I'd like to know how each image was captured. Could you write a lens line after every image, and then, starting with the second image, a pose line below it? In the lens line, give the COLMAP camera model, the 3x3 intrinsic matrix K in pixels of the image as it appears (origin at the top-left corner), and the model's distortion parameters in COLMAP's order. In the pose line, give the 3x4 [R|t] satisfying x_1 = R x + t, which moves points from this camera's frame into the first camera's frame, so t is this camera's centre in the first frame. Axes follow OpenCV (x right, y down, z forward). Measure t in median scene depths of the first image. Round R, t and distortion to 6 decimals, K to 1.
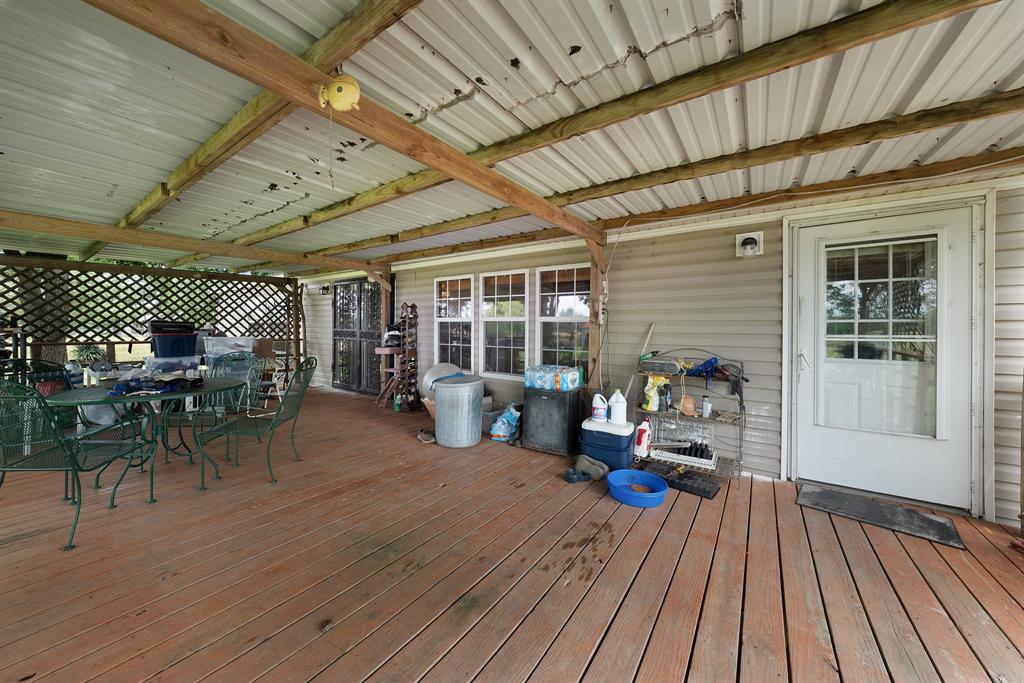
lens RADIAL K [[357.2, 0, 512.9], [0, 357.2, 327.0], [0, 0, 1]] dist [0.000221, 0.000341]
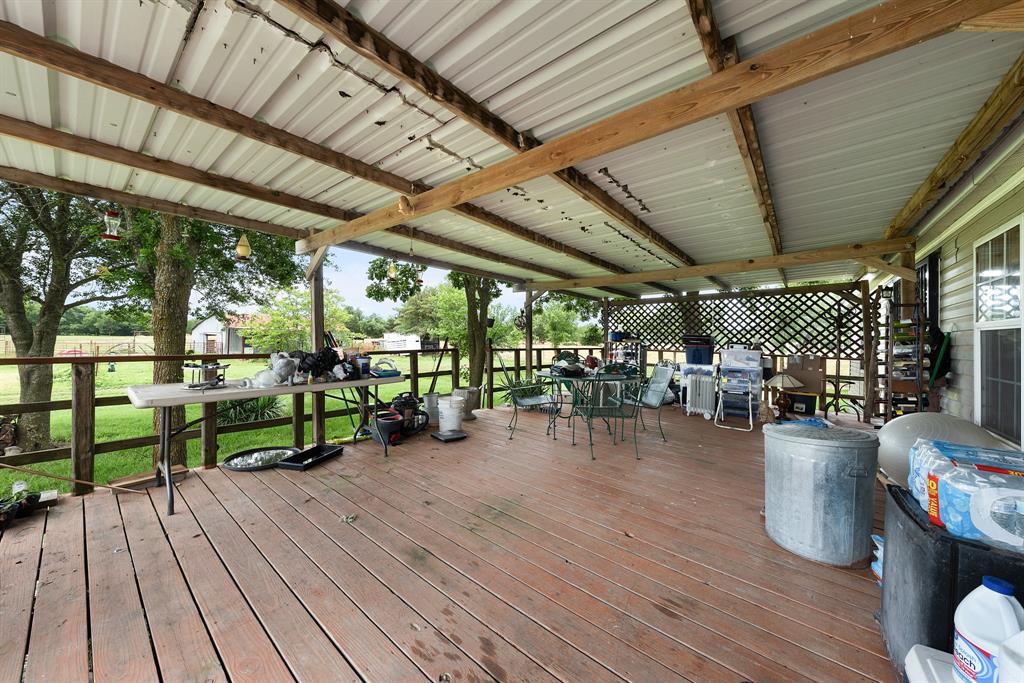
lens RADIAL K [[357.2, 0, 511.9], [0, 357.2, 335.3], [0, 0, 1]] dist [0.000221, 0.000341]
pose [[-0.075619, -0.011261, -0.997073, 0.587810], [-0.018421, 0.999781, -0.009895, 0.012475], [0.996967, 0.017619, -0.075810, 0.755577]]
